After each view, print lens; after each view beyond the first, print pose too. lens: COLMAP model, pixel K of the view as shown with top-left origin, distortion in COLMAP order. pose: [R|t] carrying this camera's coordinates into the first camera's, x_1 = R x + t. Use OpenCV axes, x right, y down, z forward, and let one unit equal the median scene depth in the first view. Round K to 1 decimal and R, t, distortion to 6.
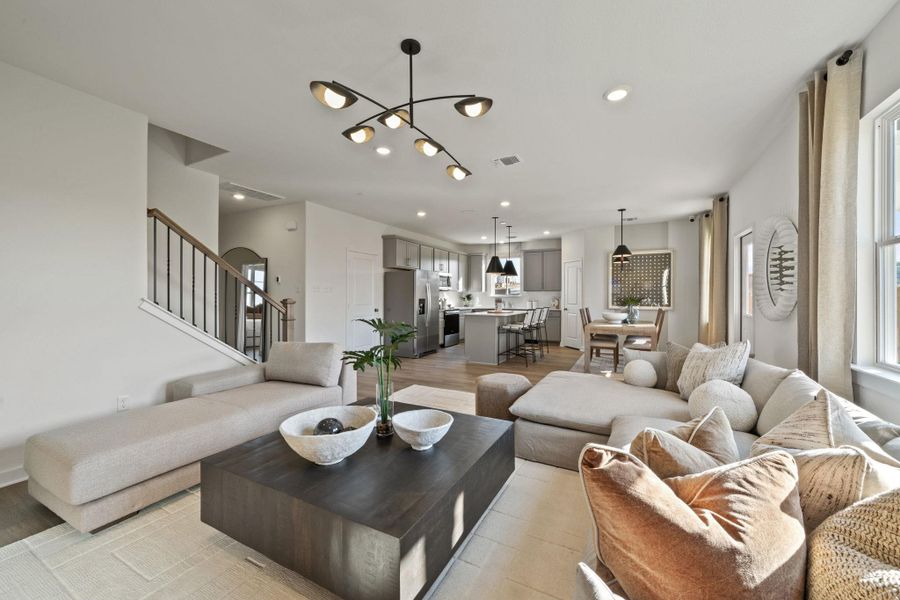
lens RADIAL K [[352.3, 0, 450.4], [0, 352.3, 296.2], [0, 0, 1]] dist [-0.000379, 0.000039]
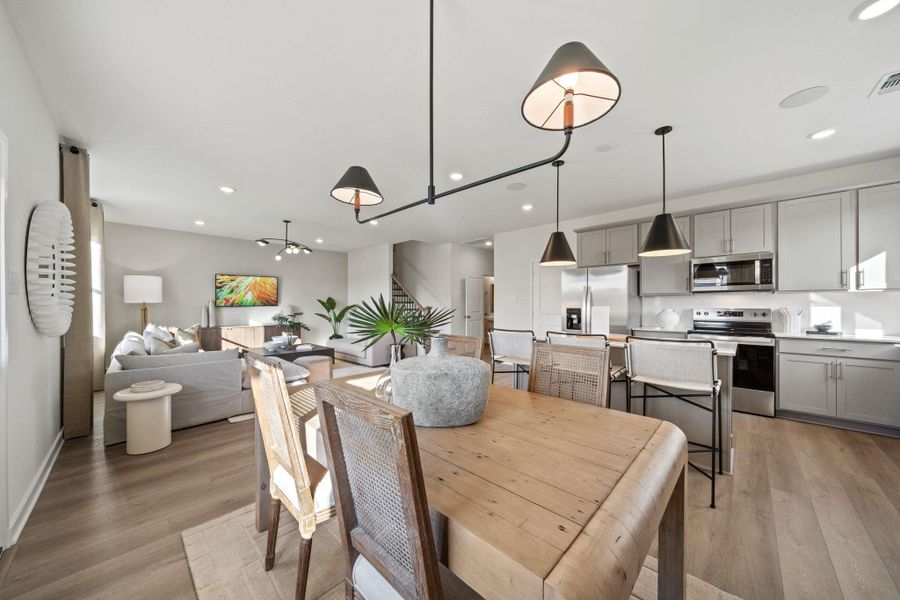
lens RADIAL K [[312.1, 0, 452.3], [0, 312.1, 305.4], [0, 0, 1]] dist [-0.001802, -0.000204]
pose [[-0.275613, -0.001762, -0.961267, 0.515541], [0.001022, 0.999997, -0.002126, 0.002249], [0.961268, -0.001569, -0.275610, 0.779643]]
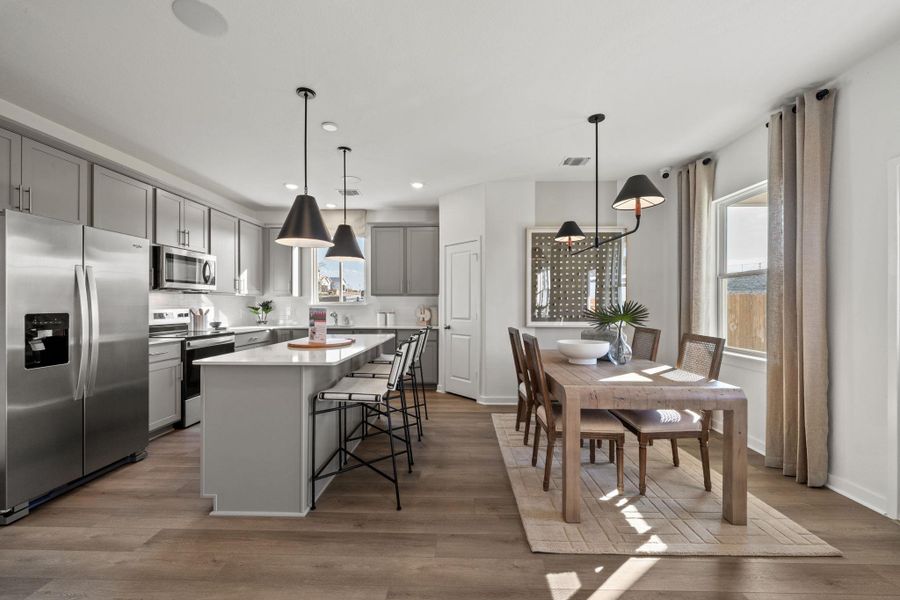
lens RADIAL K [[360.0, 0, 453.7], [0, 360.0, 305.0], [0, 0, 1]] dist [-0.000005, -0.000002]
pose [[0.896315, -0.000555, 0.443418, 0.078836], [-0.000459, 0.999998, 0.002179, -0.000417], [-0.443418, -0.002157, 0.896312, 0.474145]]
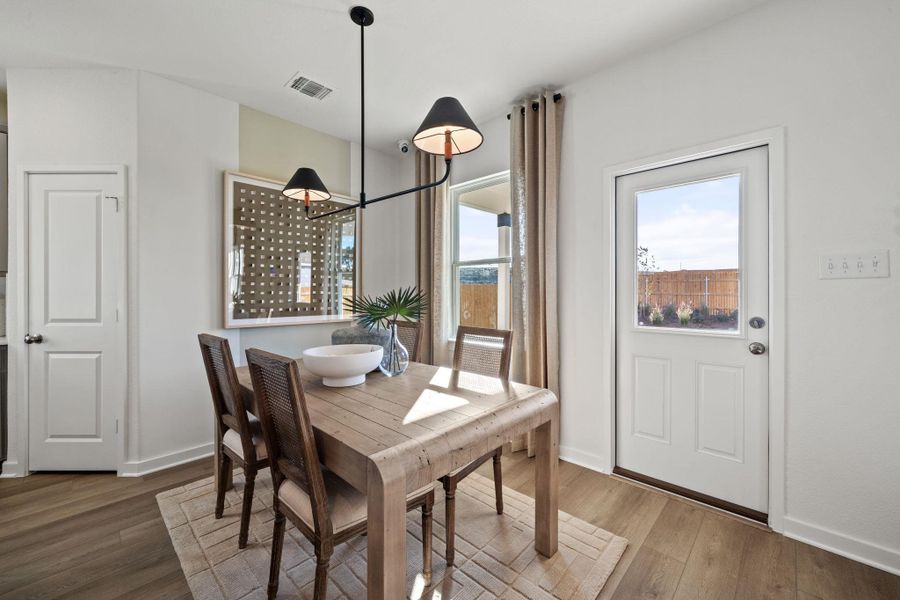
lens RADIAL K [[352.3, 0, 450.4], [0, 352.3, 296.2], [0, 0, 1]] dist [-0.000379, 0.000039]
pose [[0.278952, -0.005236, 0.960291, 0.151037], [0.000897, 0.999986, 0.005192, 0.001368], [-0.960305, -0.000587, 0.278953, 0.604056]]
